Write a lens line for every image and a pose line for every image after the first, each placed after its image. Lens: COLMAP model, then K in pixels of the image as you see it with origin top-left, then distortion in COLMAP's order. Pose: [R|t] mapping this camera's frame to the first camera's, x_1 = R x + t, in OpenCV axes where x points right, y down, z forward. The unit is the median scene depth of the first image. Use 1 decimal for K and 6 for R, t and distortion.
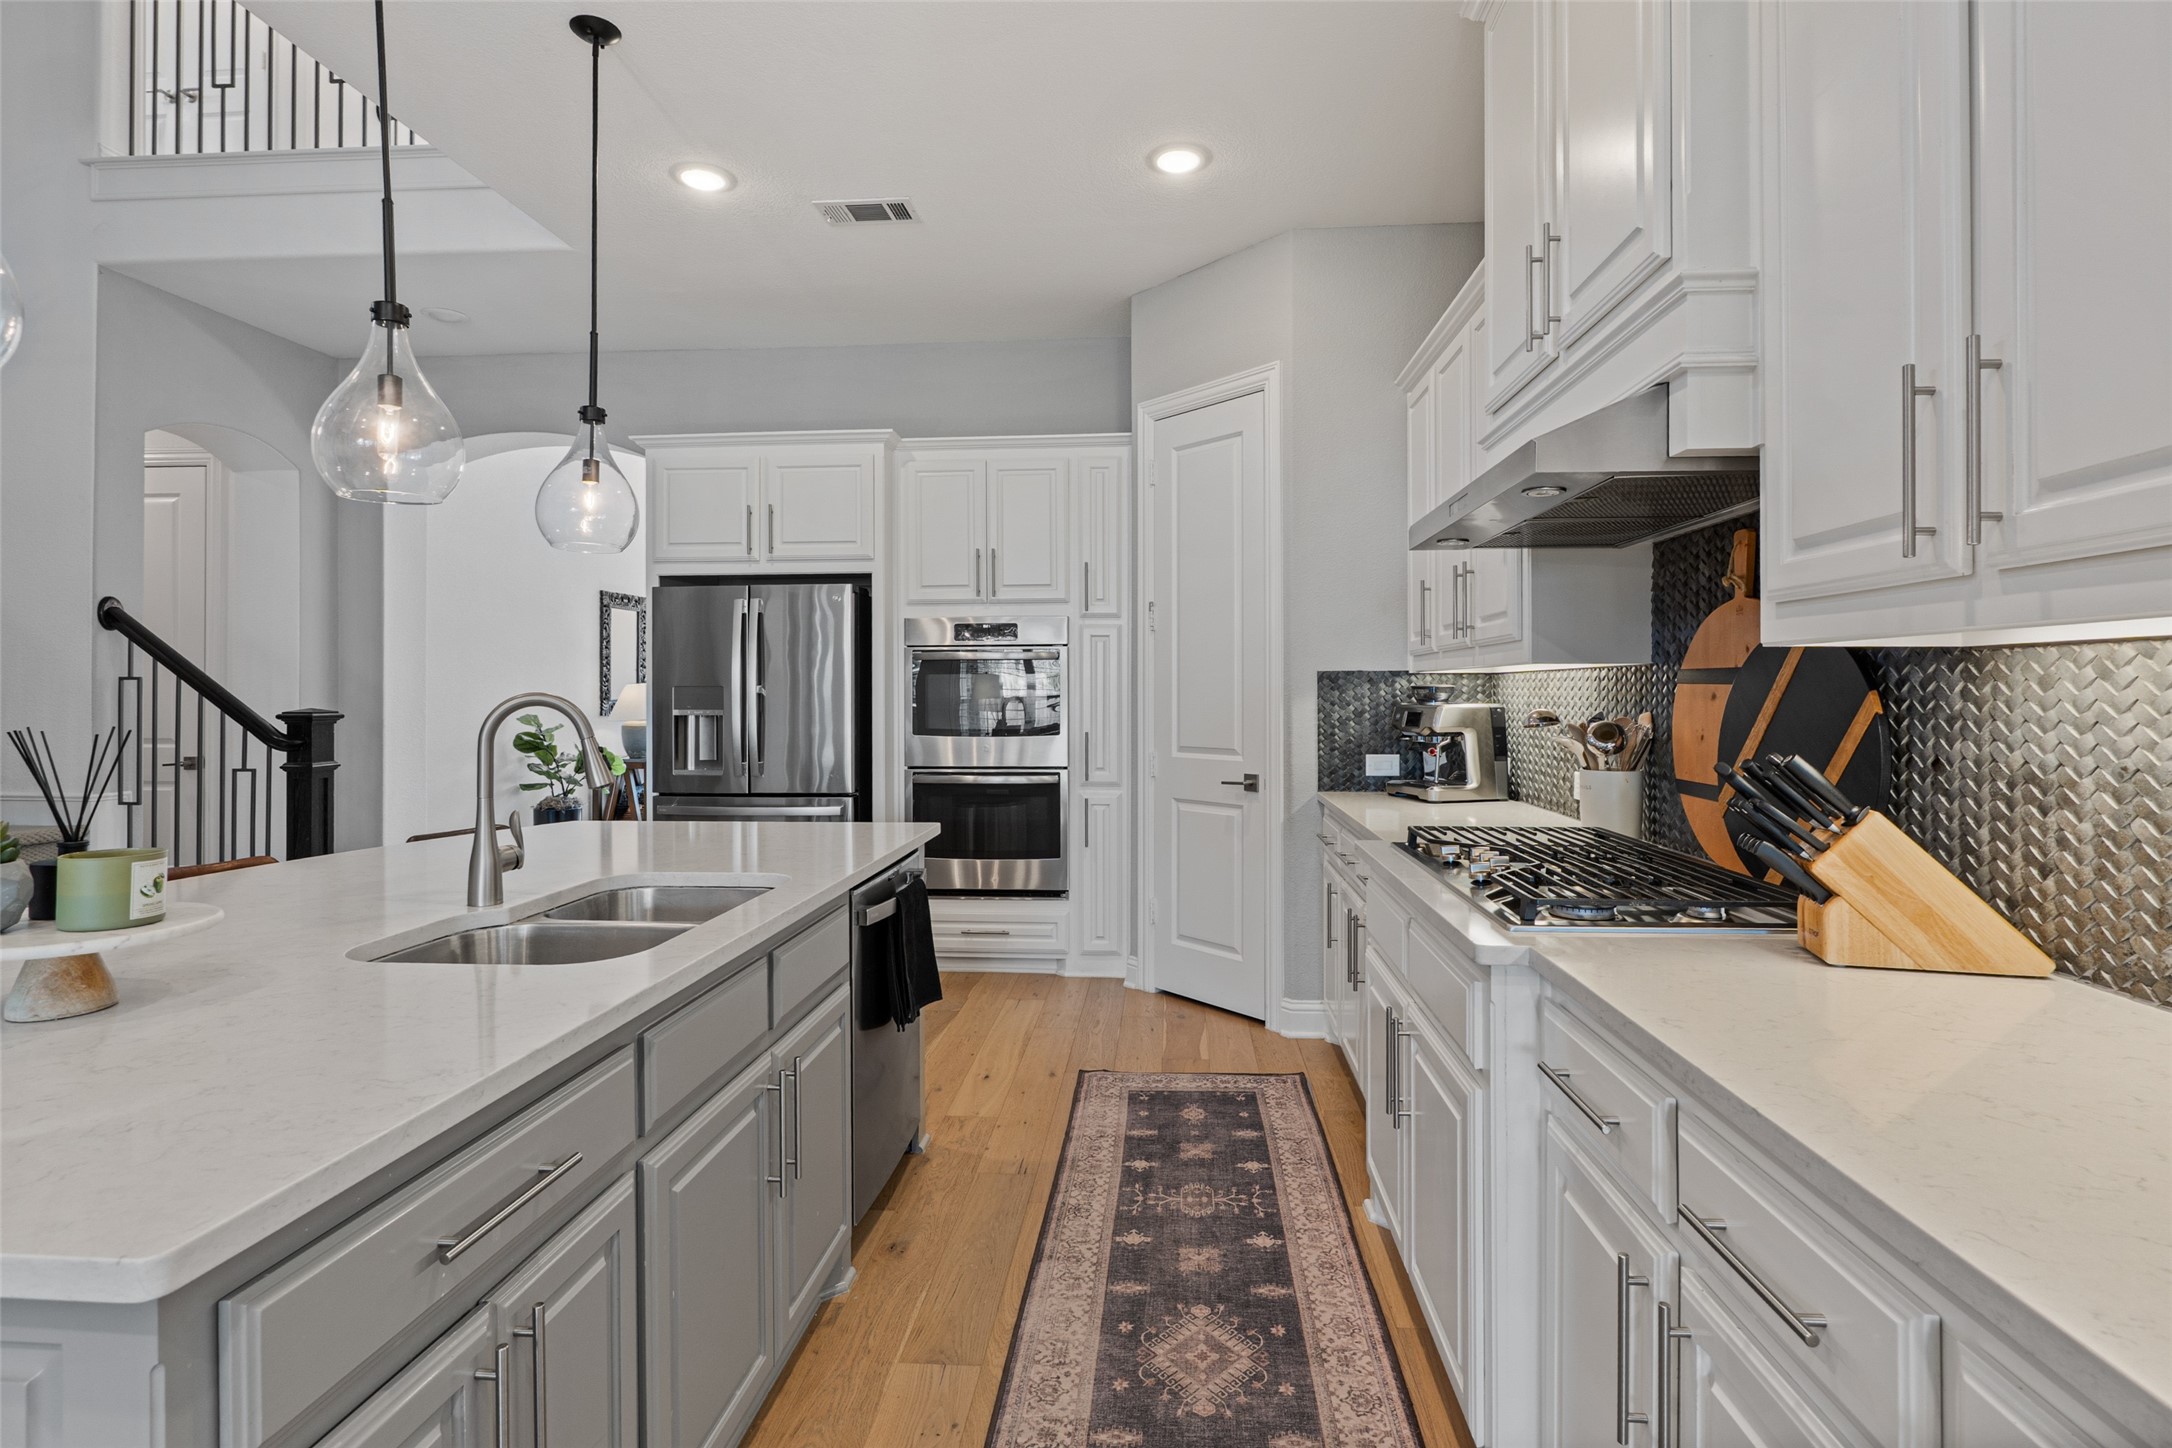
lens RADIAL K [[1008.1, 0, 1097.3], [0, 1008.1, 706.5], [0, 0, 1]] dist [-0.004675, -0.000336]
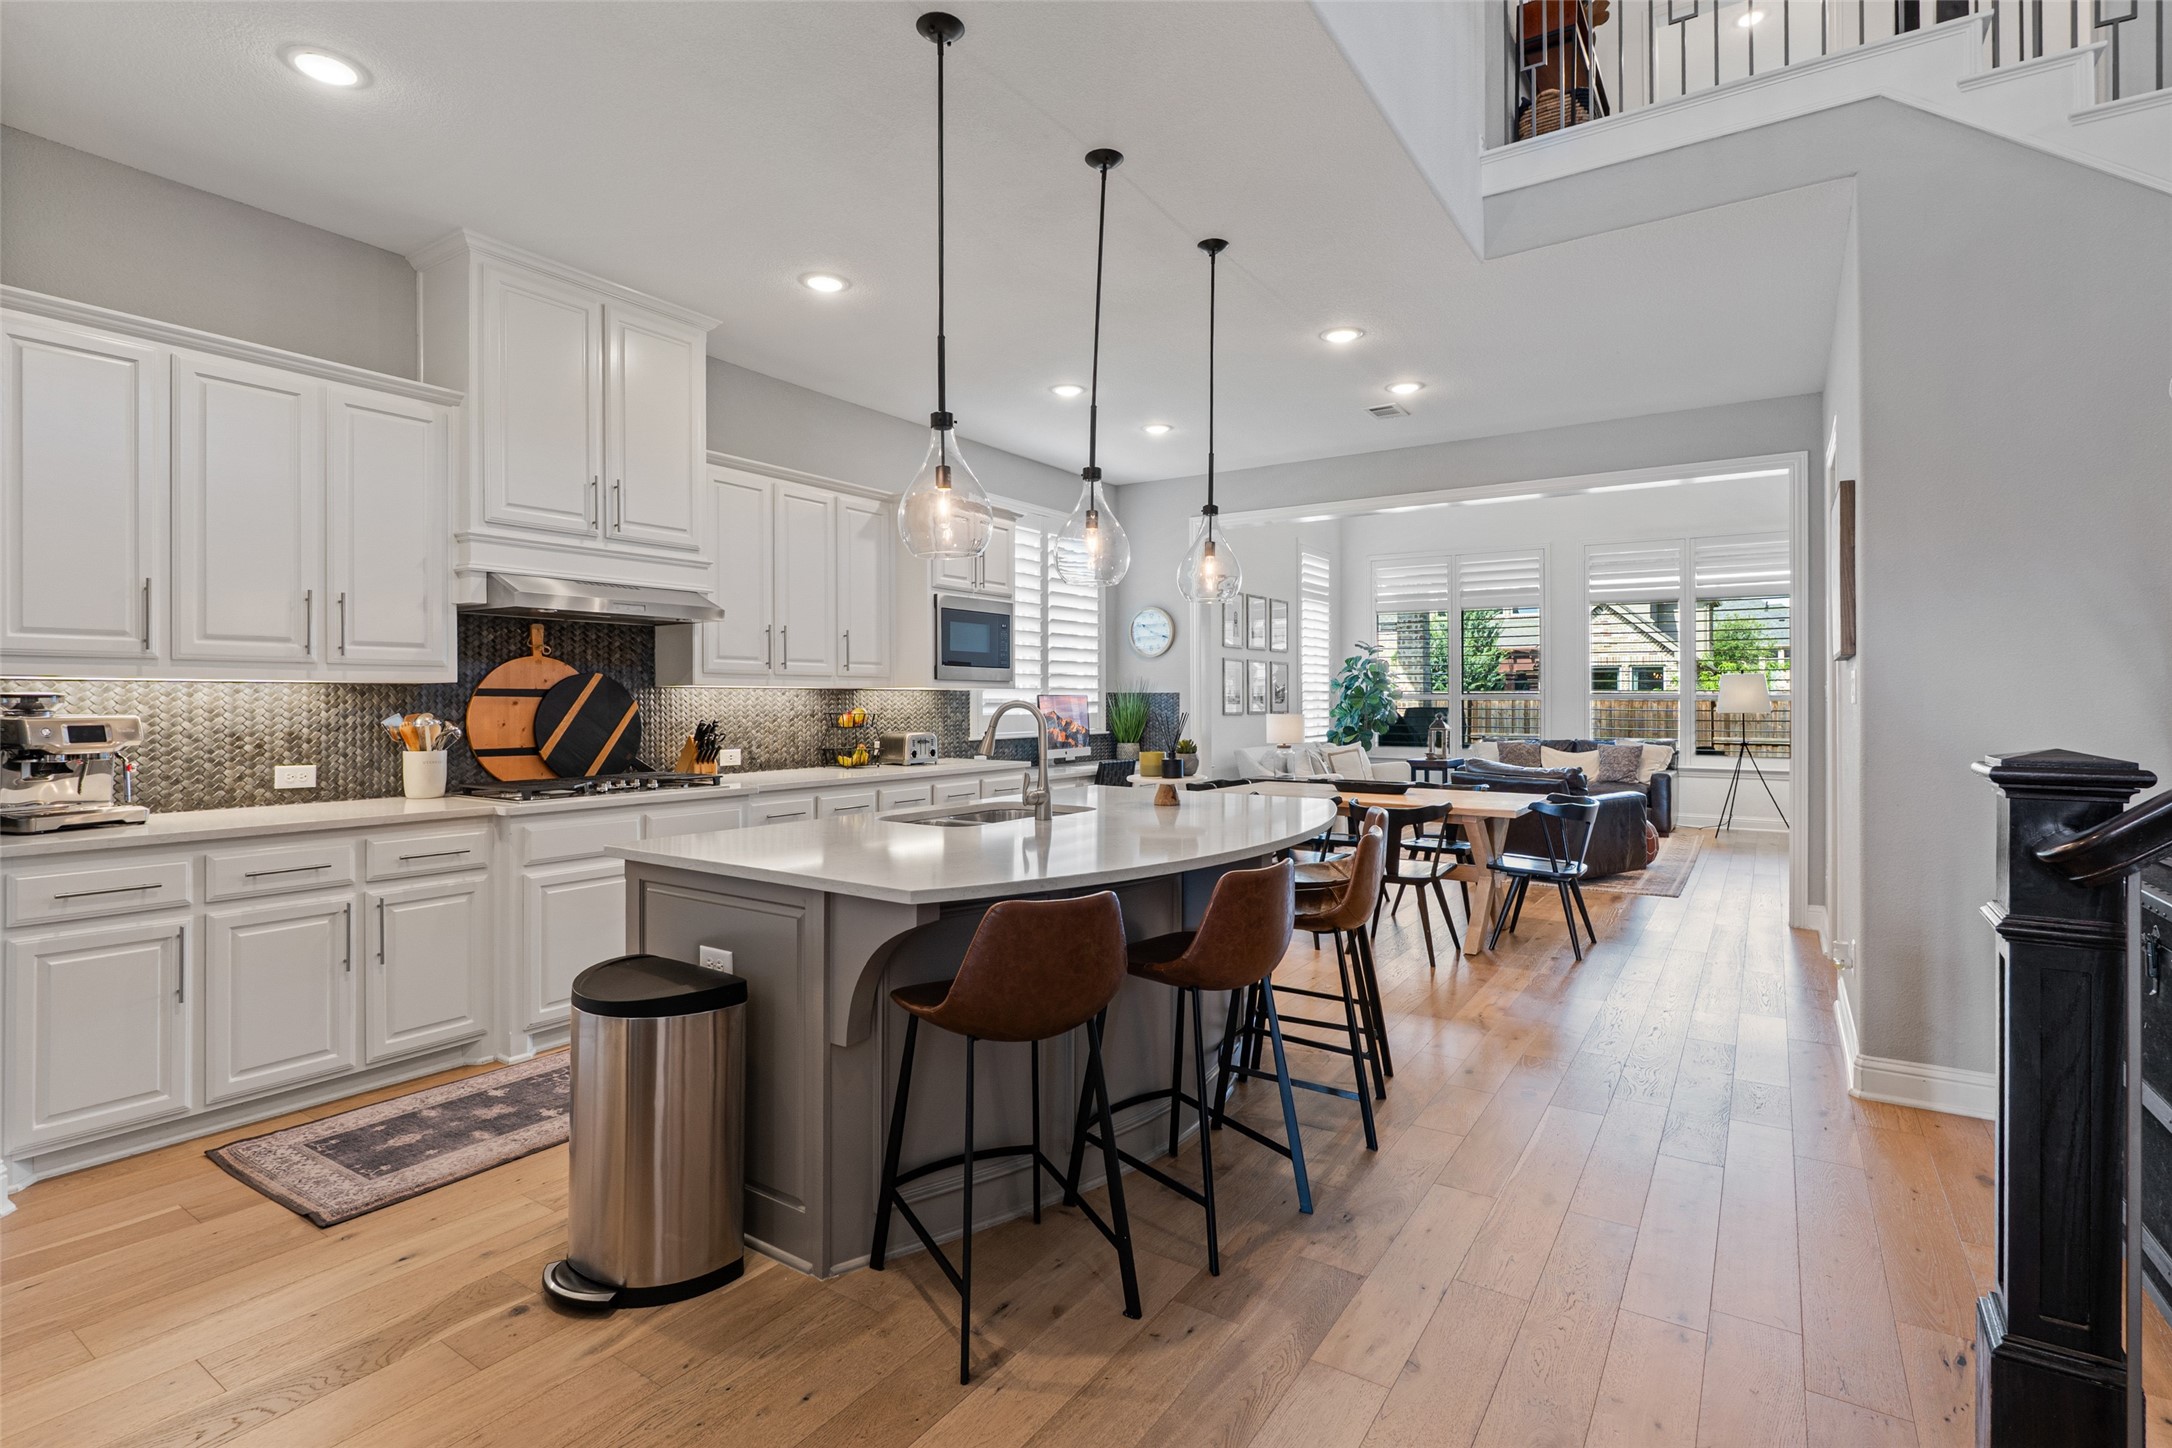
lens RADIAL K [[1008.1, 0, 1088.5], [0, 1008.1, 706.1], [0, 0, 1]] dist [-0.004675, -0.000336]
pose [[-0.868021, 0.000662, 0.496527, -0.995707], [0.005114, 0.999958, 0.007607, -0.013298], [-0.496501, 0.009143, -0.867988, 1.584325]]
